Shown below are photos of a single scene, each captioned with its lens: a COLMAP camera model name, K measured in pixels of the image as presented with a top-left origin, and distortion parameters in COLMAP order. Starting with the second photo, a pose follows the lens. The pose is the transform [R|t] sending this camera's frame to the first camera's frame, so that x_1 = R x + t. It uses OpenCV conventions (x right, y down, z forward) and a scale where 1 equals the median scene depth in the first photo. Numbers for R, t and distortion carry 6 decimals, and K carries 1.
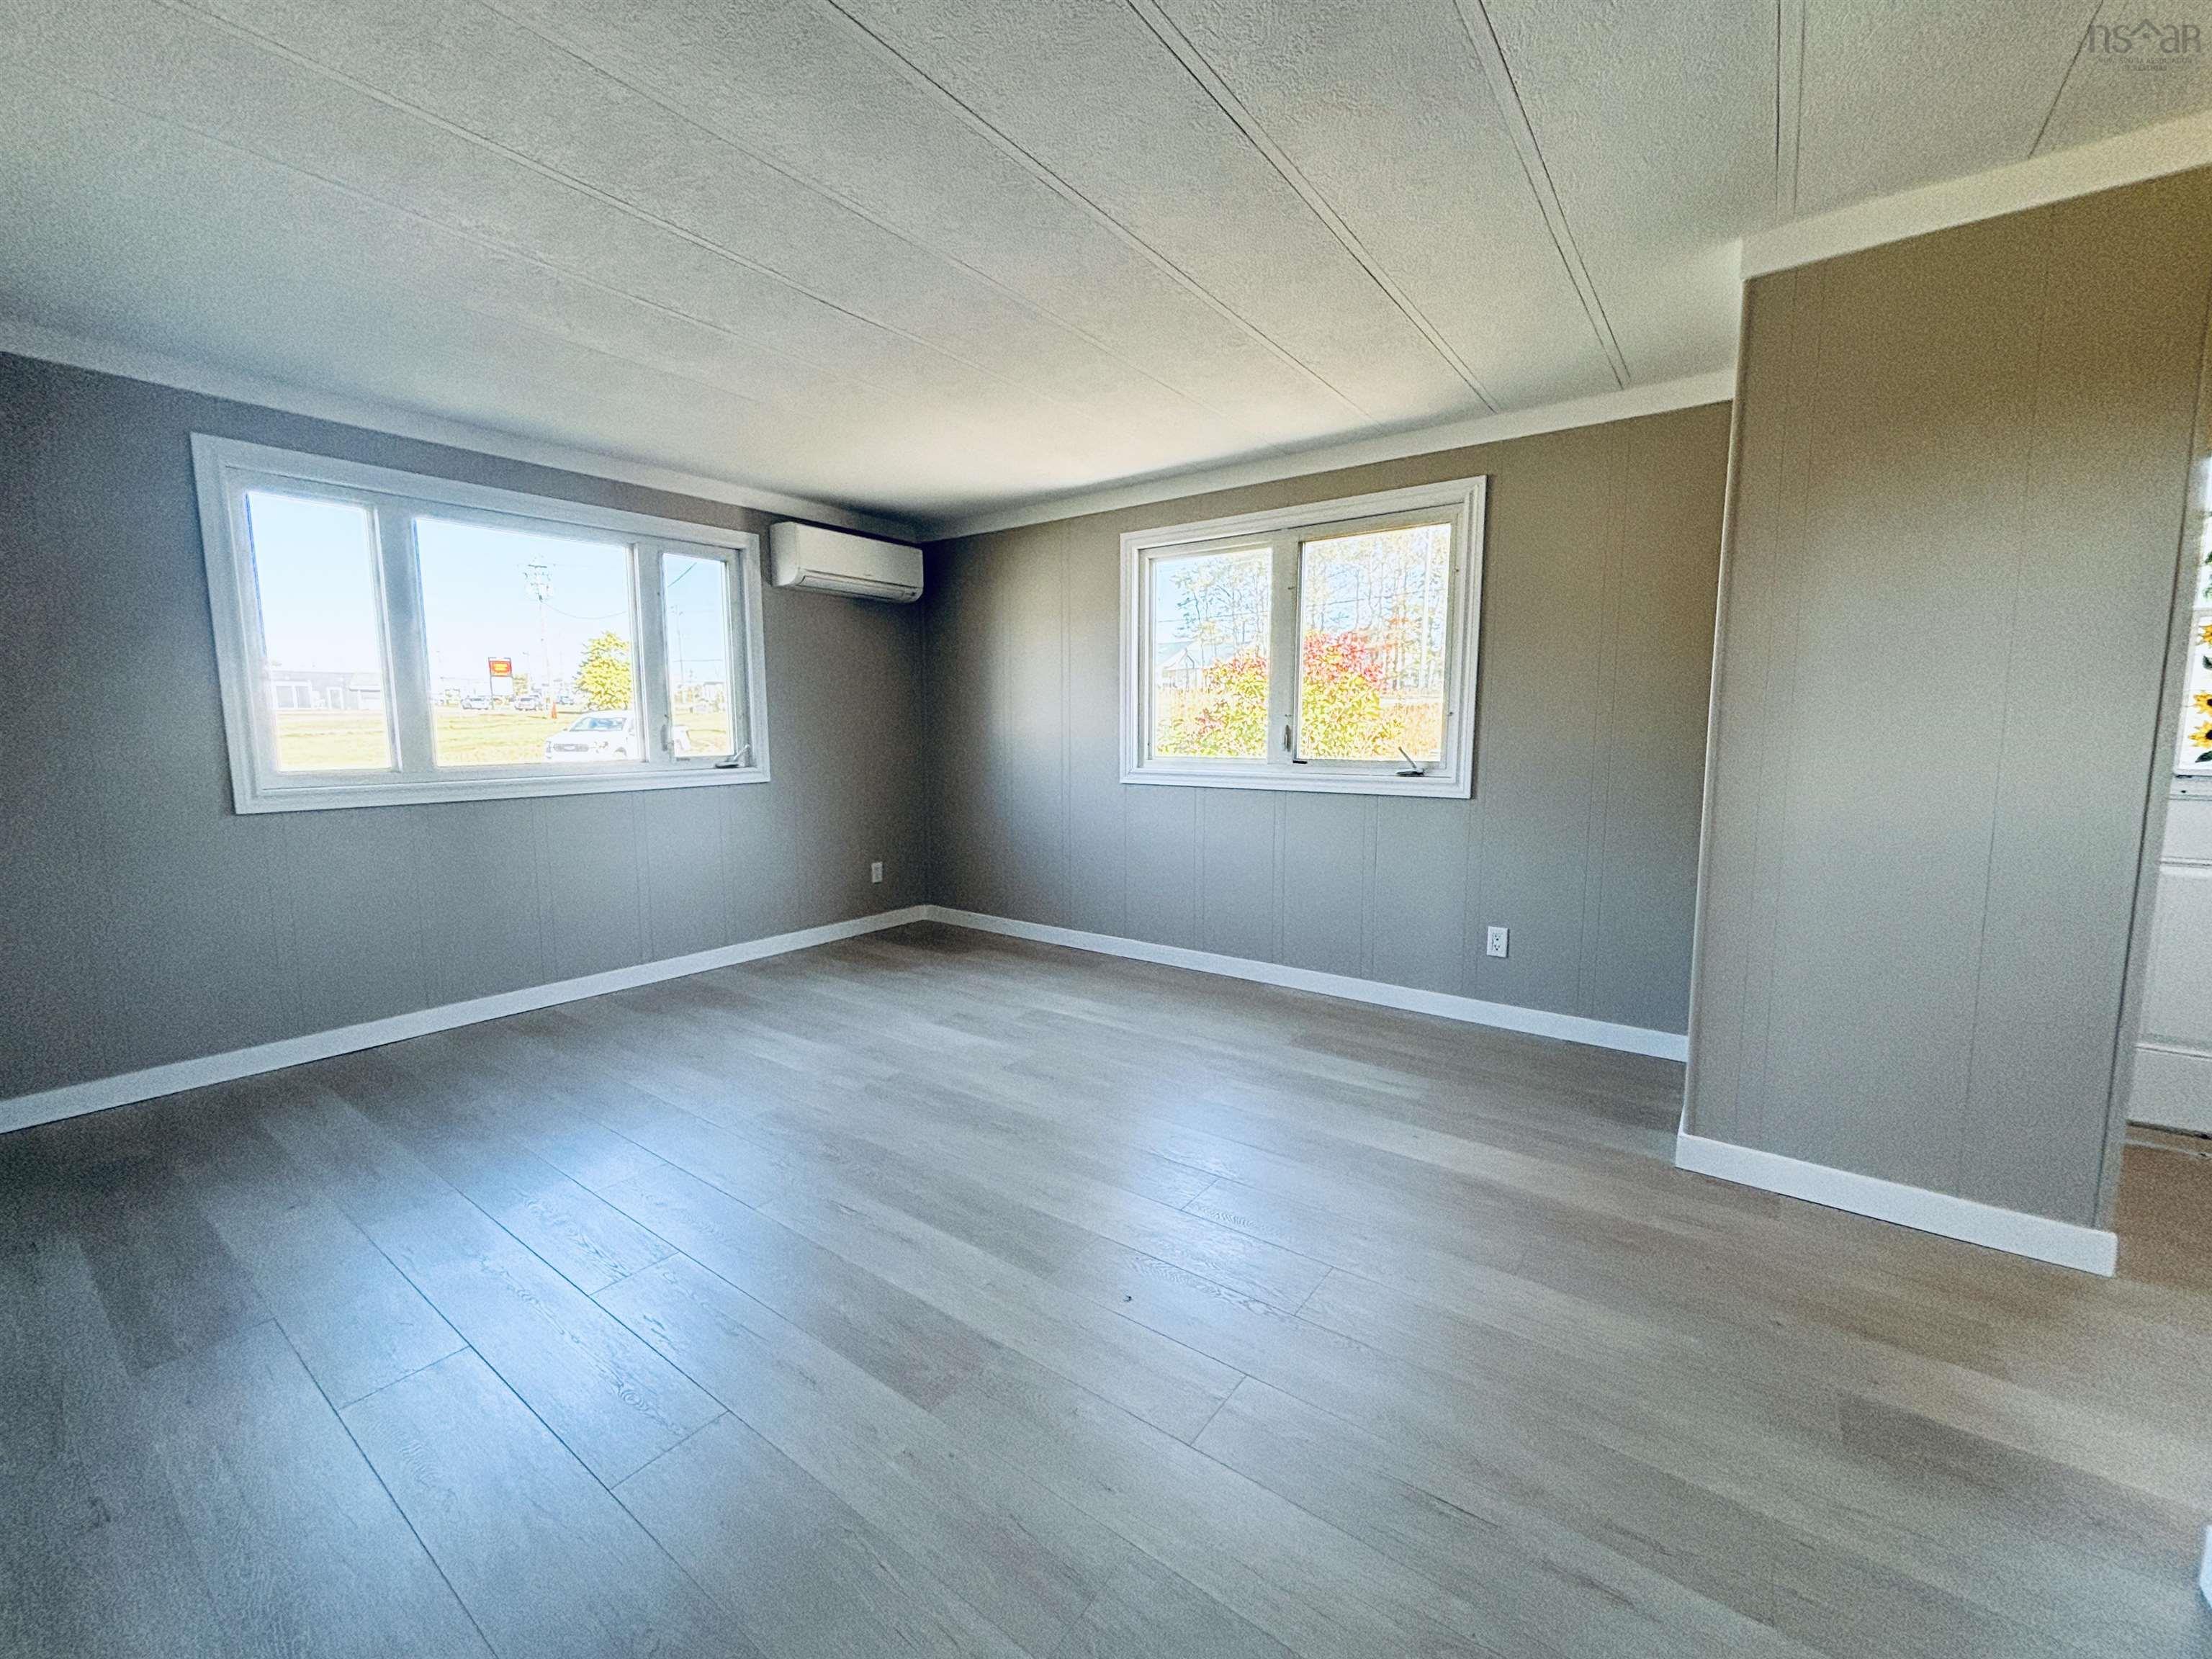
lens RADIAL K [[887.0, 0, 1106.0], [0, 887.0, 829.5], [0, 0, 1]] dist [0.001648, 0.000038]
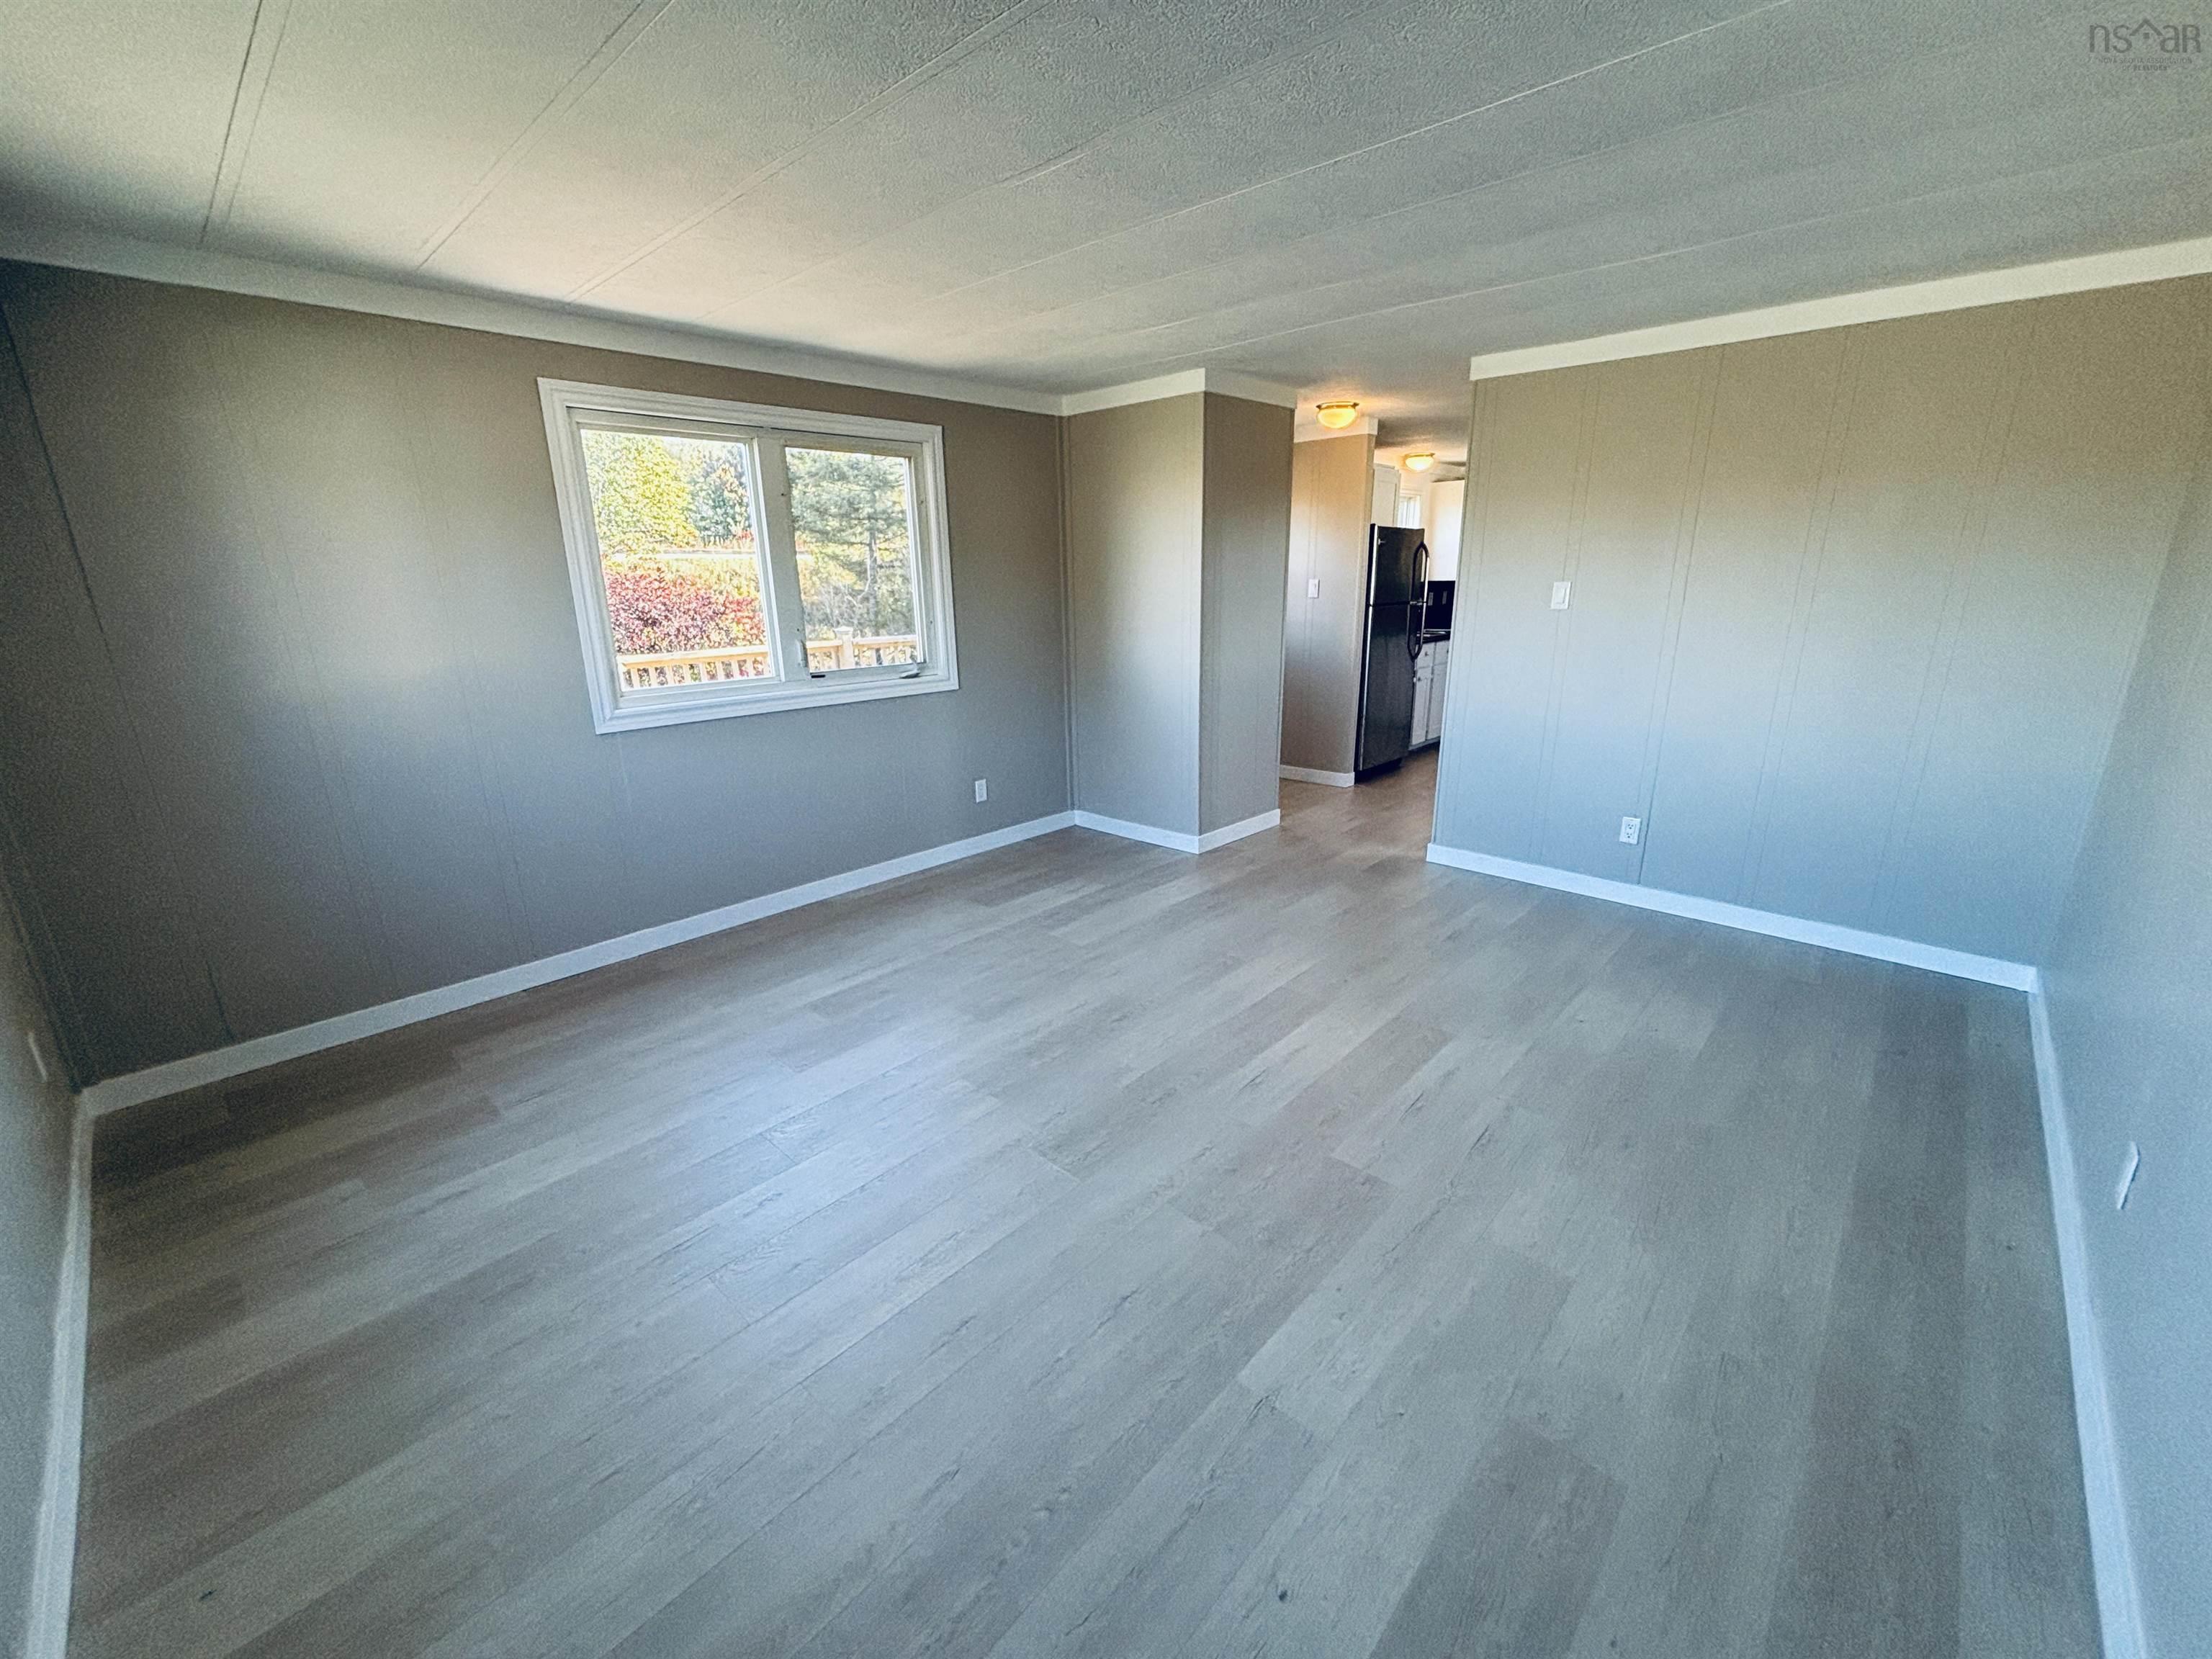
lens RADIAL K [[887.0, 0, 1106.0], [0, 887.0, 829.5], [0, 0, 1]] dist [0.001648, 0.000038]
pose [[0.112353, -0.277996, 0.953989, -0.766544], [0.129276, 0.955998, 0.263356, -0.135205], [-0.985223, 0.093739, 0.143348, 0.554658]]
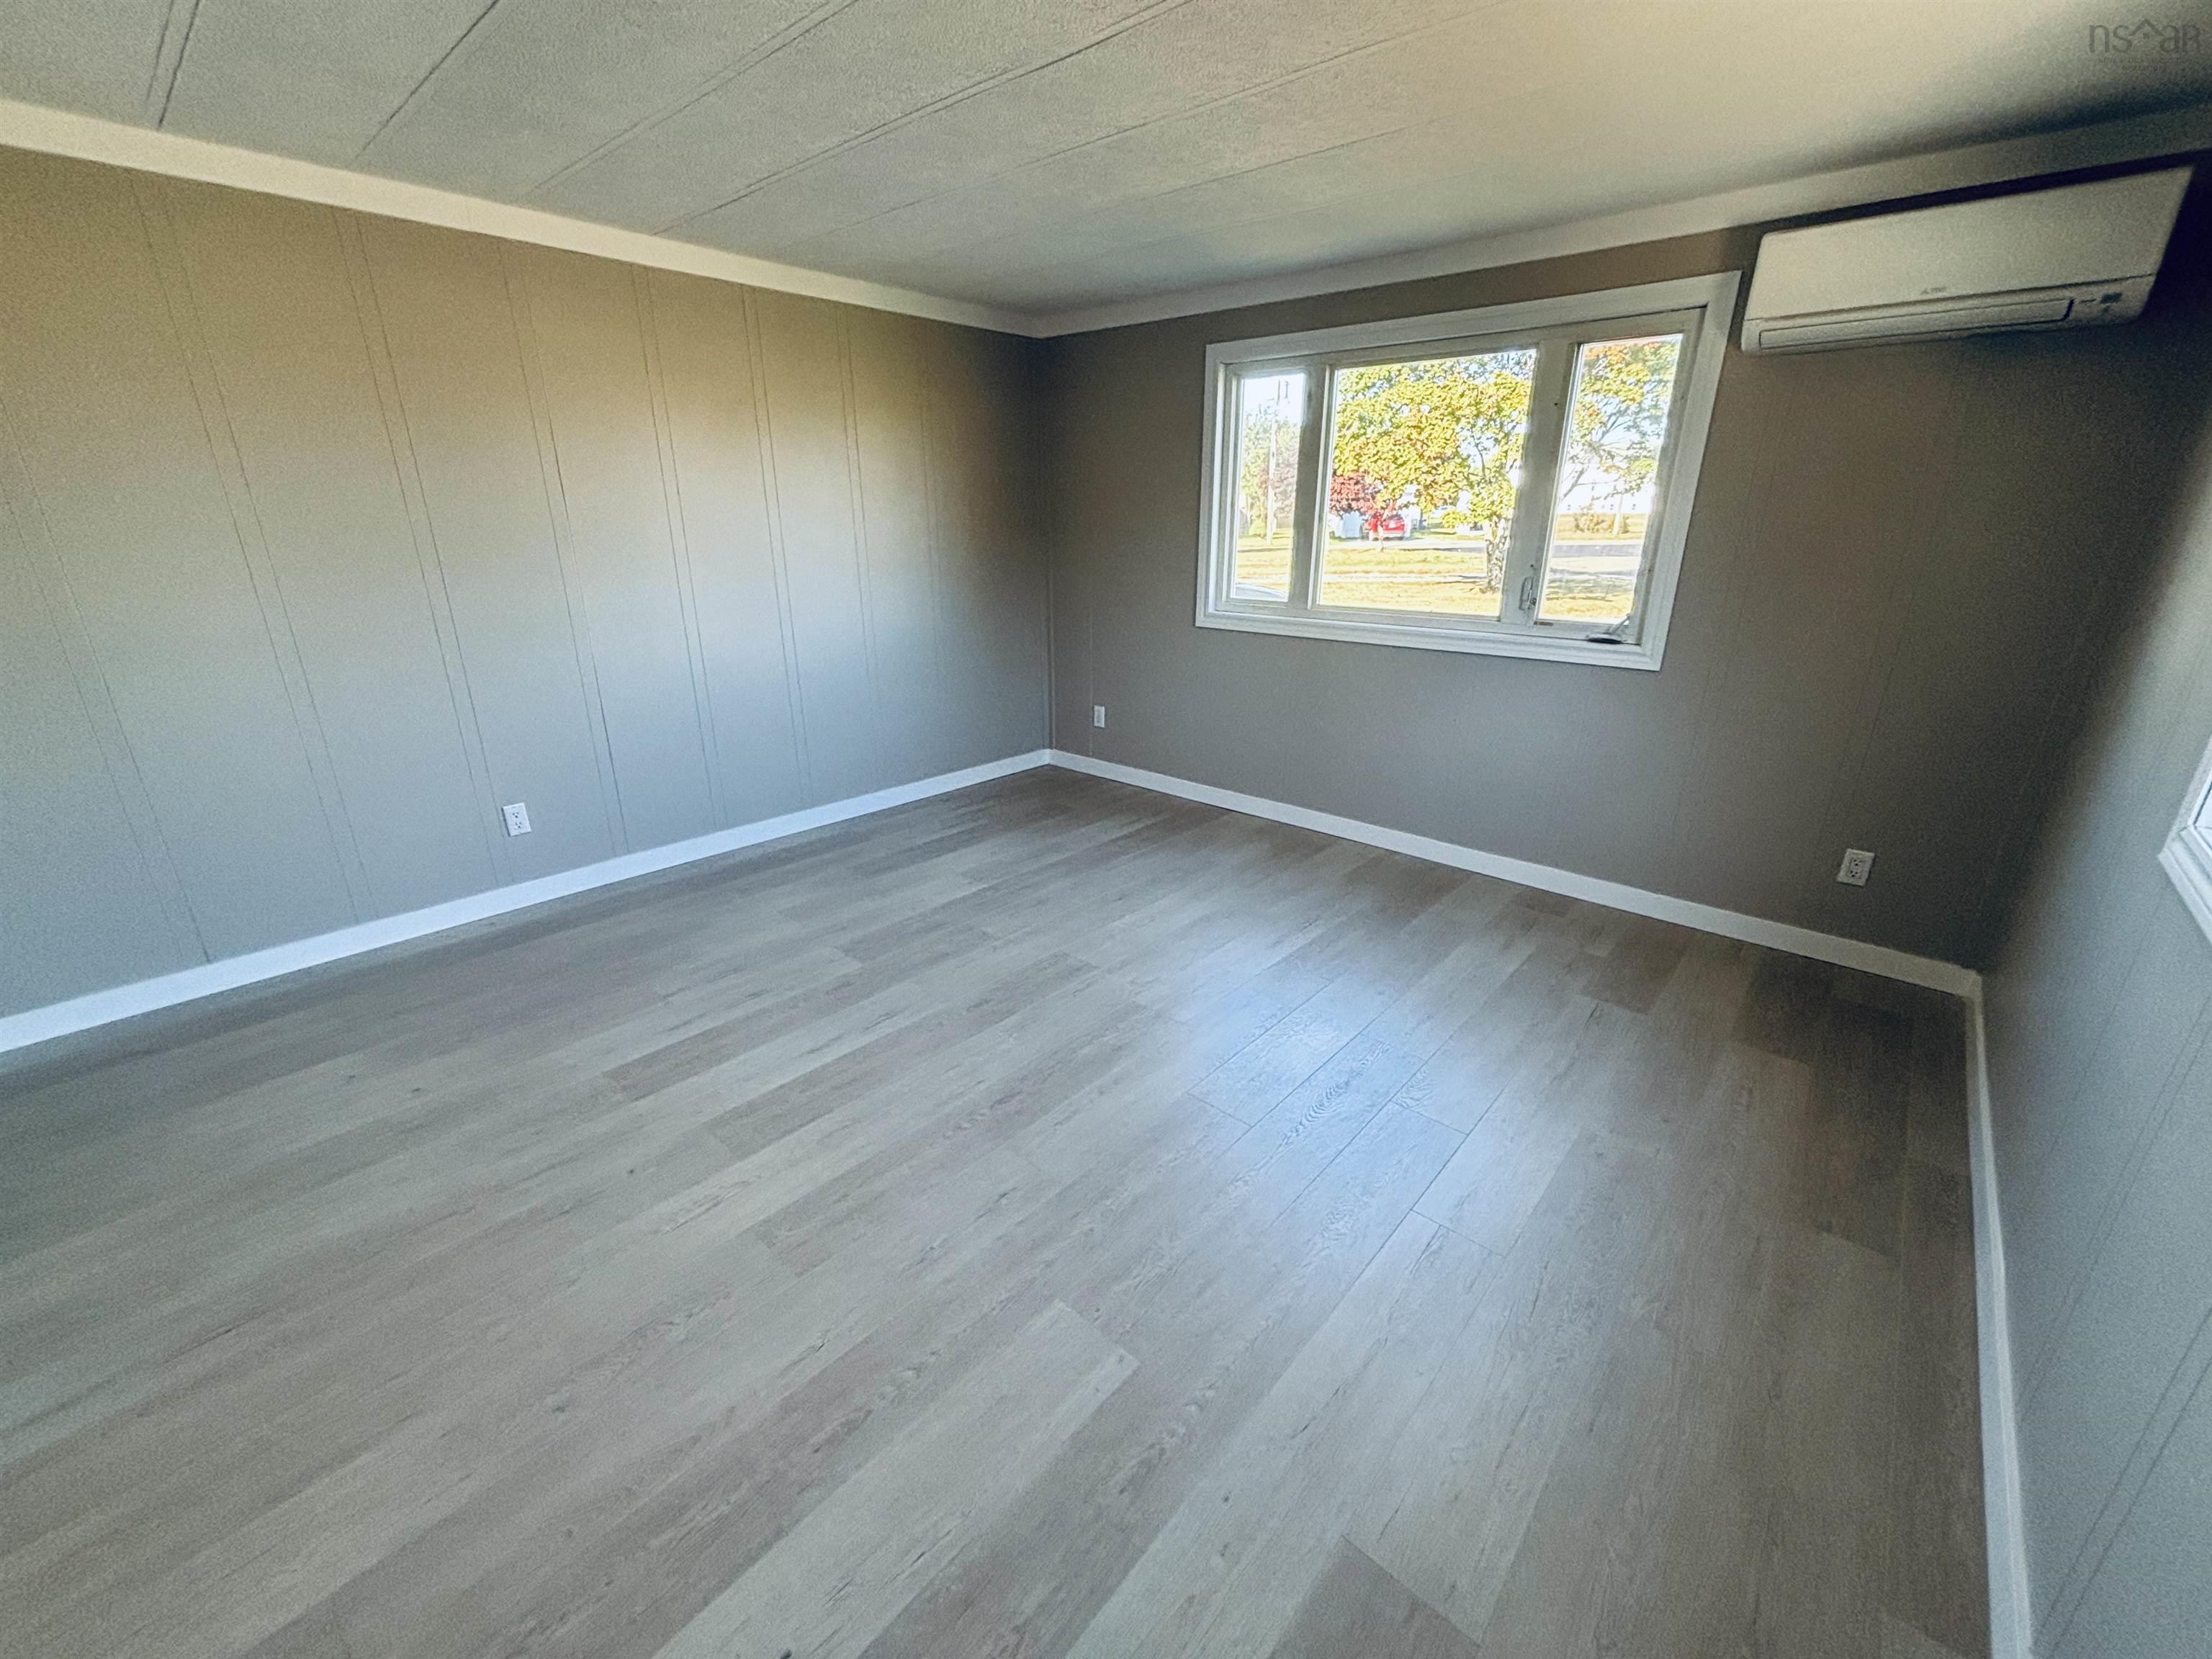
lens RADIAL K [[887.0, 0, 1106.0], [0, 887.0, 829.5], [0, 0, 1]] dist [0.001648, 0.000038]
pose [[-0.087019, 0.340340, -0.936267, 0.400952], [-0.120592, 0.929322, 0.349024, -0.150196], [0.988881, 0.143278, -0.039826, 0.729563]]
